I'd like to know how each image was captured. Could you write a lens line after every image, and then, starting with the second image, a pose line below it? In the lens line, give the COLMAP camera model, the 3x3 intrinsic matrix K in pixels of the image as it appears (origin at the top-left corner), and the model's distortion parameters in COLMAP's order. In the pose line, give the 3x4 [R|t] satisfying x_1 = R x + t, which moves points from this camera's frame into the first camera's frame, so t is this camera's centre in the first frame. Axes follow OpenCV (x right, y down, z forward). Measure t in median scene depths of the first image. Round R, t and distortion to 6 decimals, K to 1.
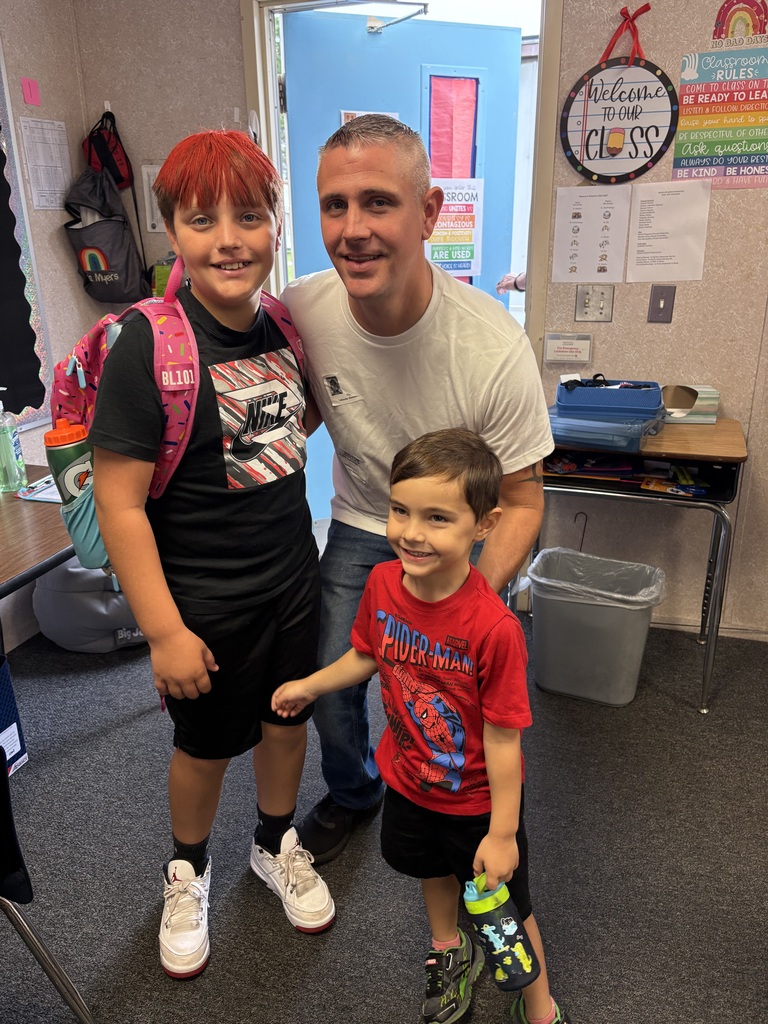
lens RADIAL K [[774.7, 0, 388.9], [0, 774.7, 516.6], [0, 0, 1]] dist [0.048254, -0.053940]
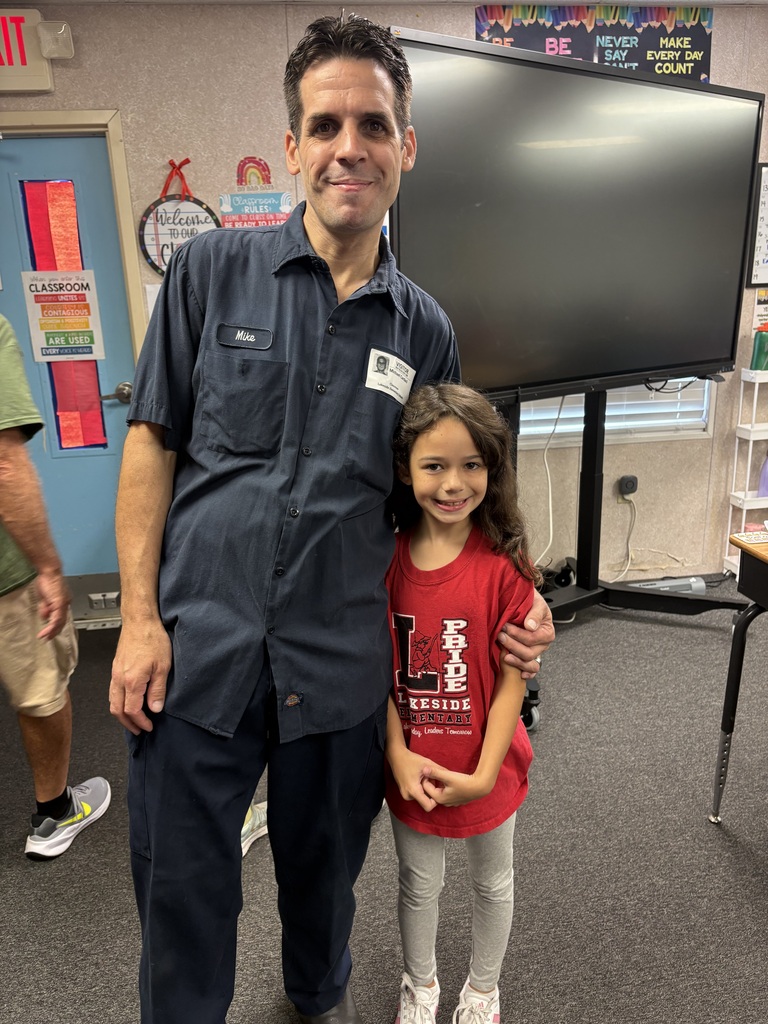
lens RADIAL K [[774.7, 0, 386.4], [0, 774.7, 512.0], [0, 0, 1]] dist [0.048254, -0.053940]
pose [[0.899431, -0.137768, 0.414782, -0.013892], [0.179593, 0.981698, -0.063371, 0.109174], [-0.398460, 0.131490, 0.907712, -0.308965]]
